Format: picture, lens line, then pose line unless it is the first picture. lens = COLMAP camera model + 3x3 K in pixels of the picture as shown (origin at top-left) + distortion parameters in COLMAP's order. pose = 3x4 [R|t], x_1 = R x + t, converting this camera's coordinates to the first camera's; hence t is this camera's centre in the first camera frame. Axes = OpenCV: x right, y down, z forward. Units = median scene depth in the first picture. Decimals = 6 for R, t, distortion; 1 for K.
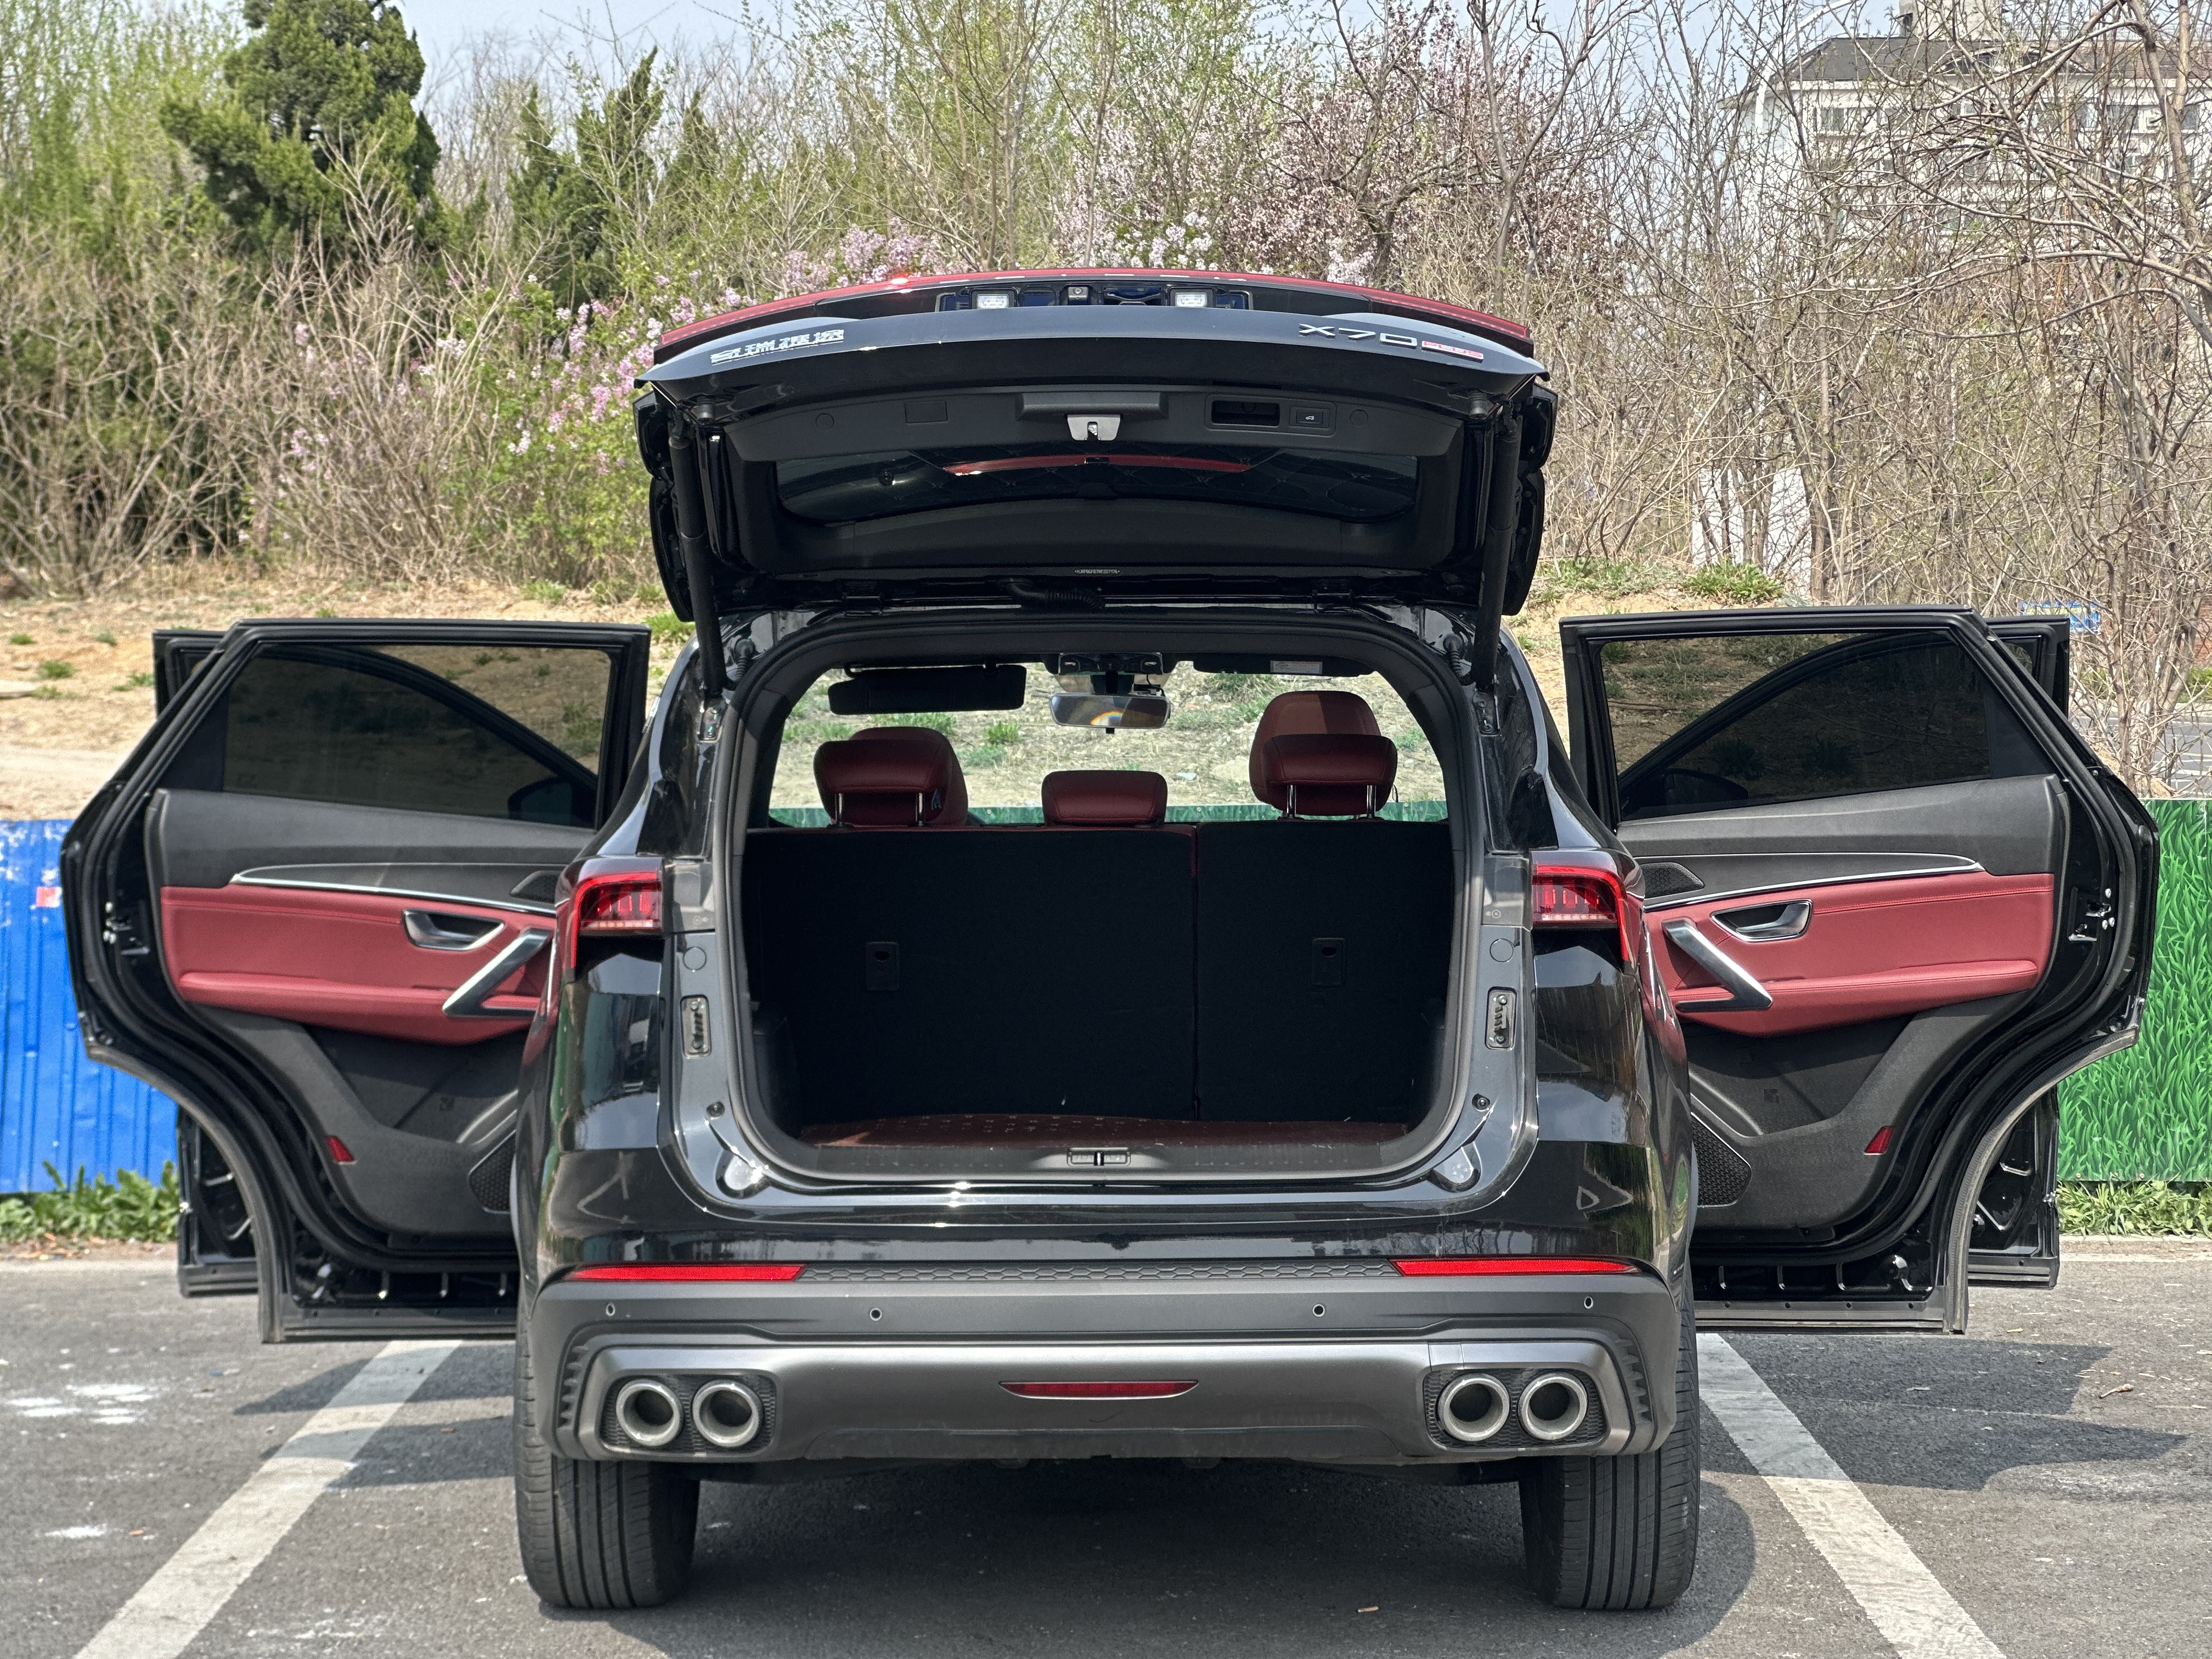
lens RADIAL K [[5012.1, 0, 1099.3], [0, 5012.1, 832.6], [0, 0, 1]] dist [0.213112, 0.000000]
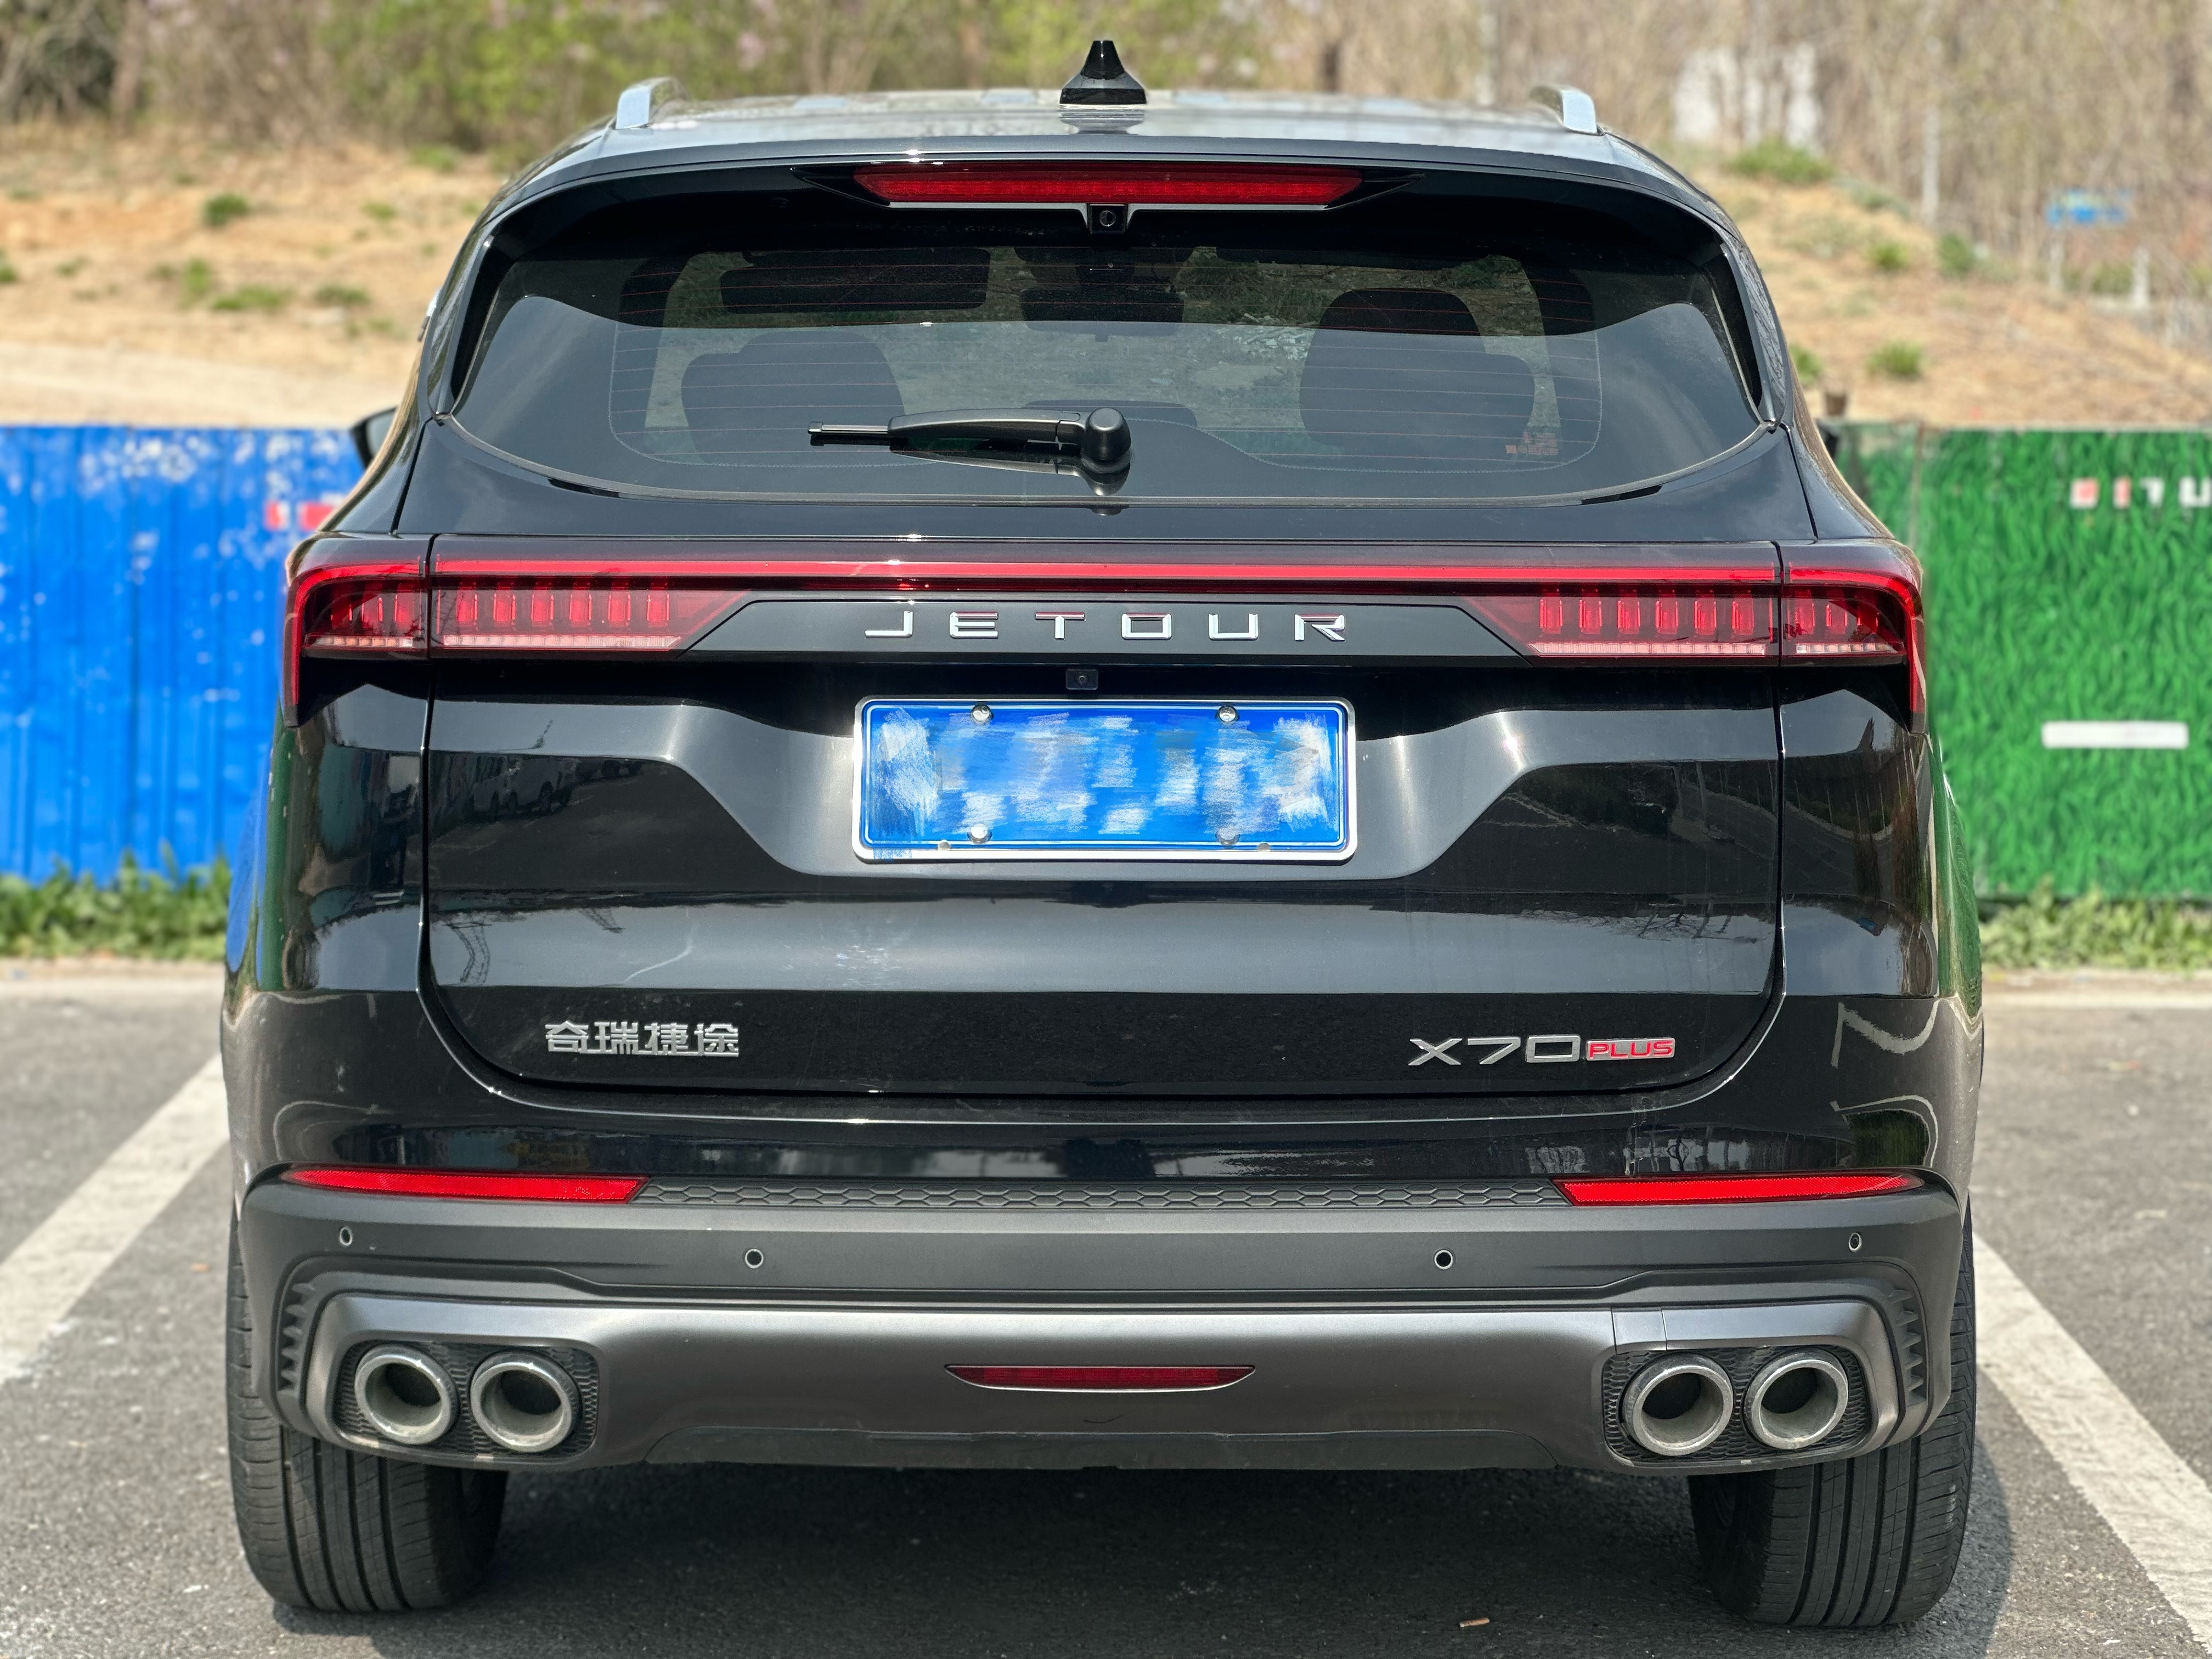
lens RADIAL K [[5012.1, 0, 1103.8], [0, 5012.1, 740.7], [0, 0, 1]] dist [0.213112, 0.000000]
pose [[0.999870, 0.010196, 0.012526, -0.008132], [-0.010972, 0.997917, 0.063567, -0.011051], [-0.011851, -0.063696, 0.997899, 0.346538]]
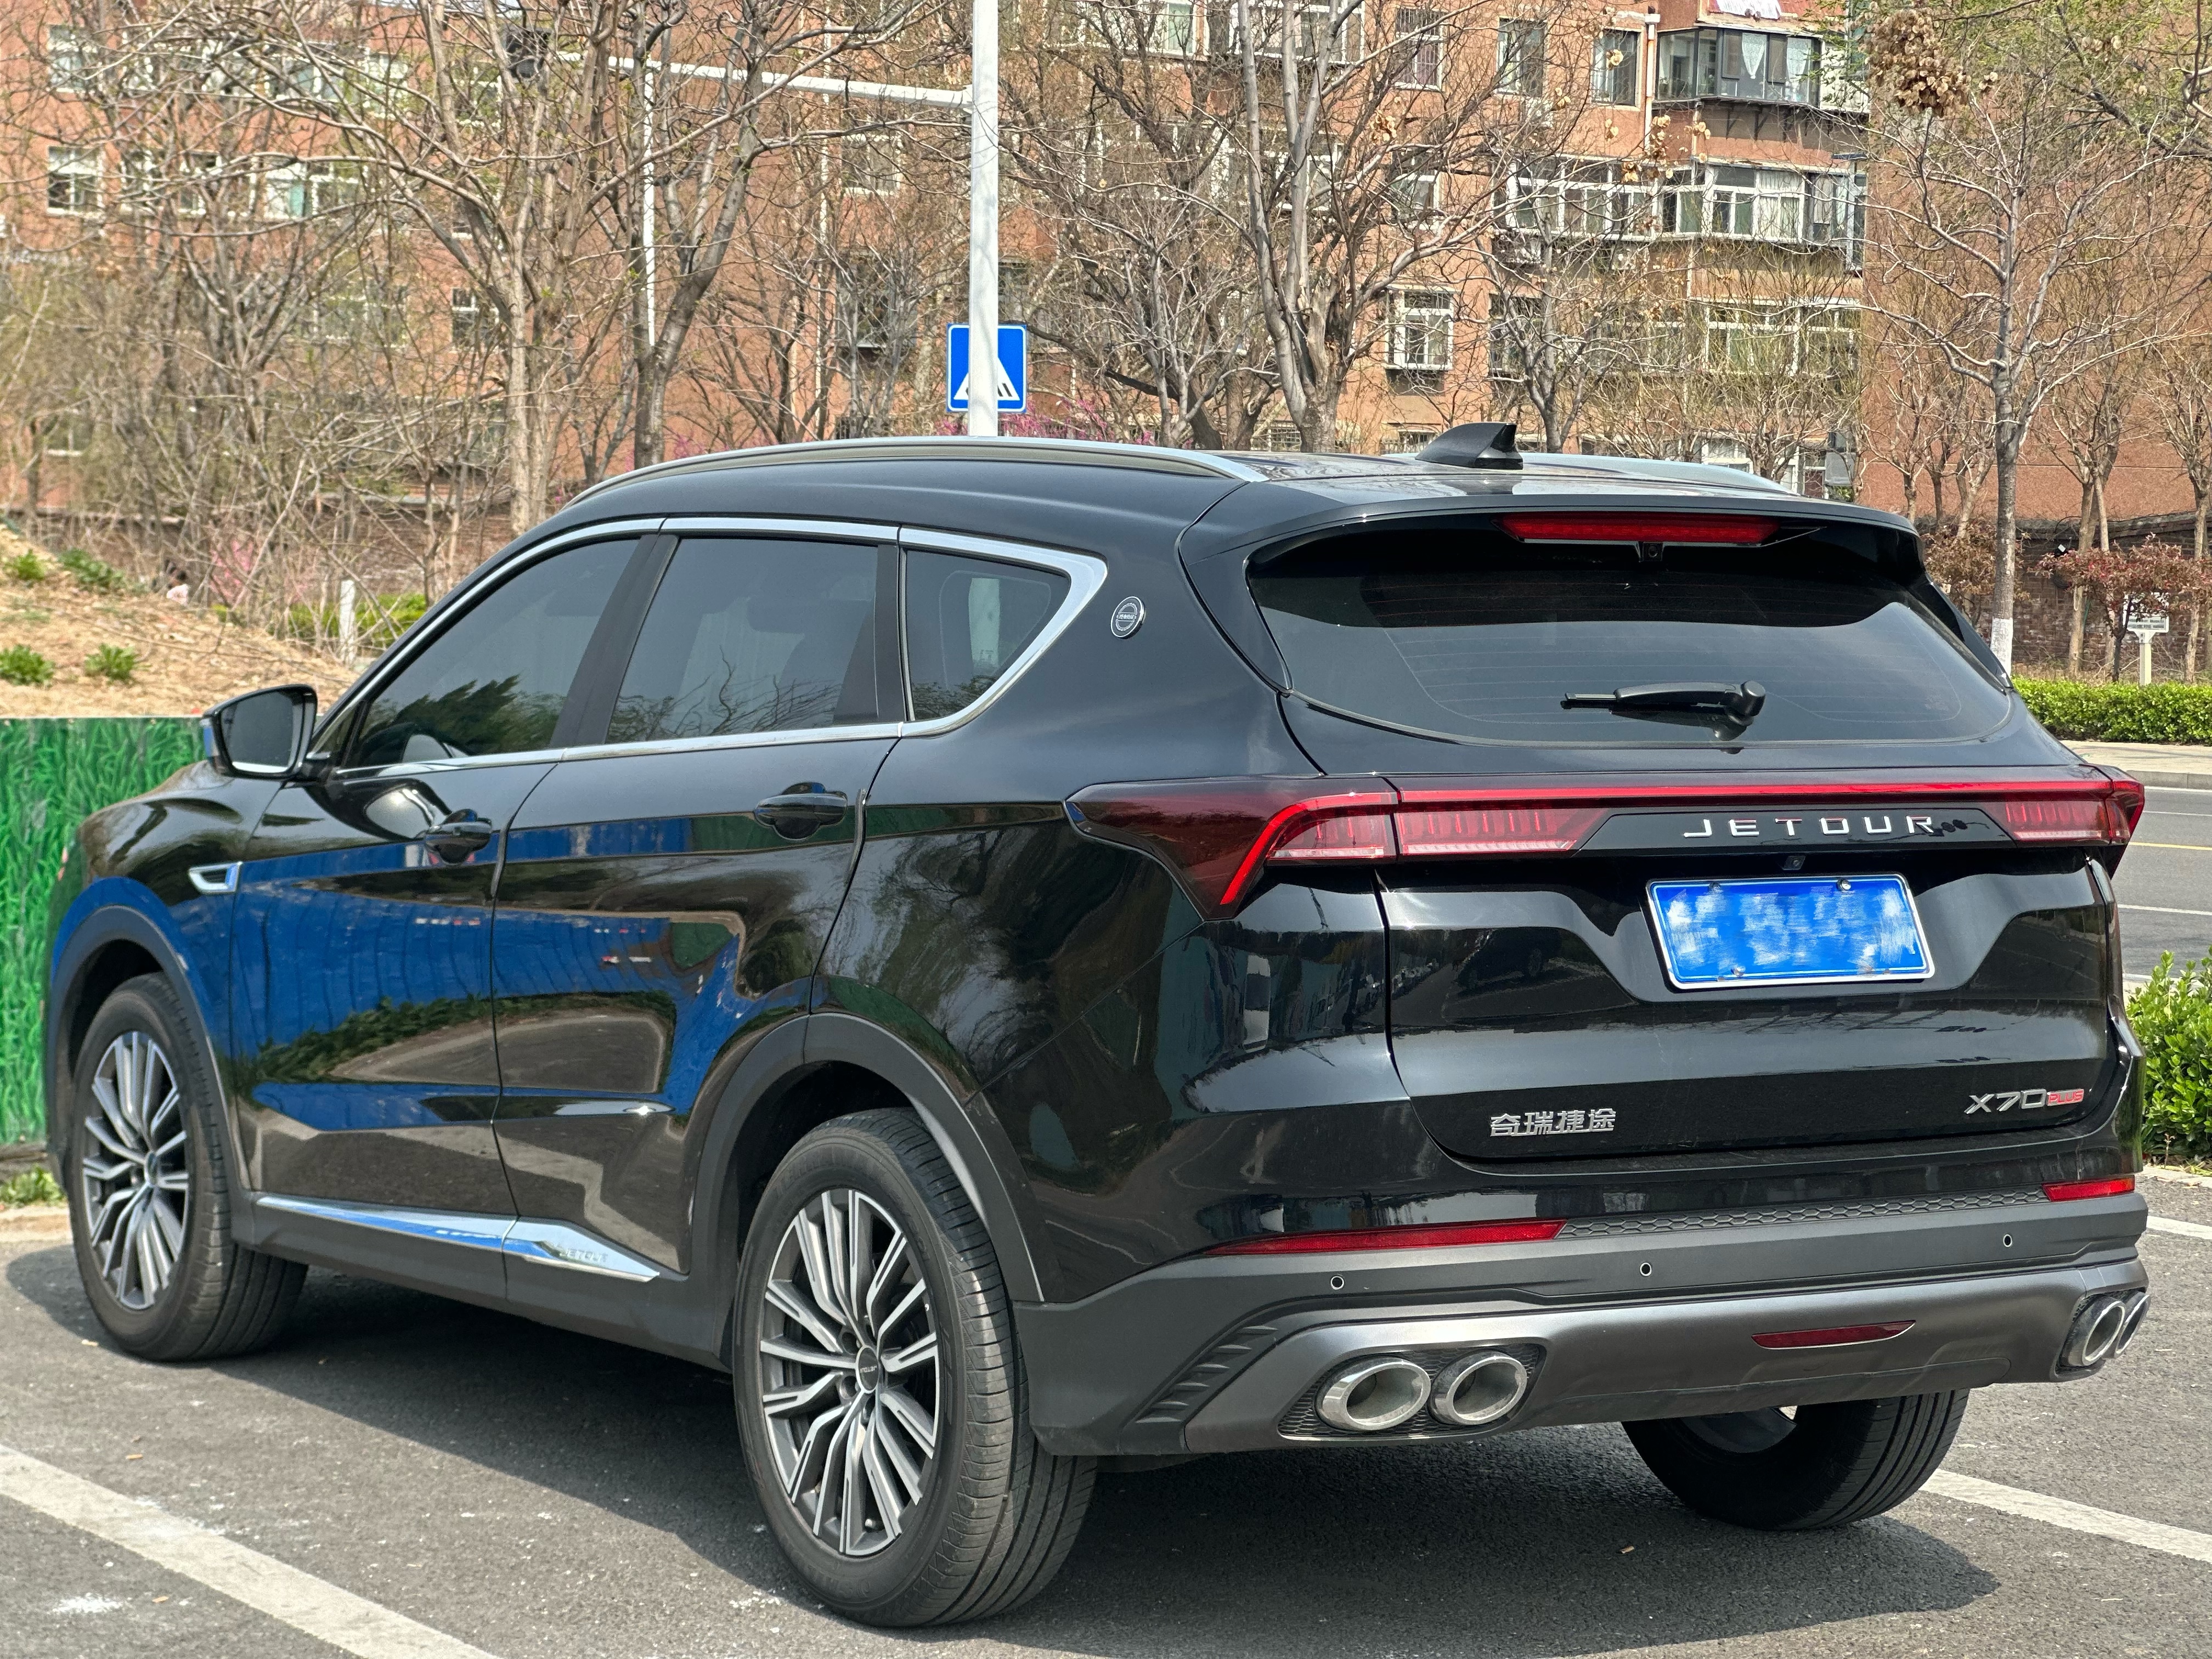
lens RADIAL K [[5012.1, 0, 1118.0], [0, 5012.1, 766.3], [0, 0, 1]] dist [0.213112, 0.000000]
pose [[0.831881, -0.003900, 0.554941, -0.611428], [0.001559, 0.999988, 0.004690, -0.001389], [-0.554953, -0.003036, 0.831876, 0.269900]]
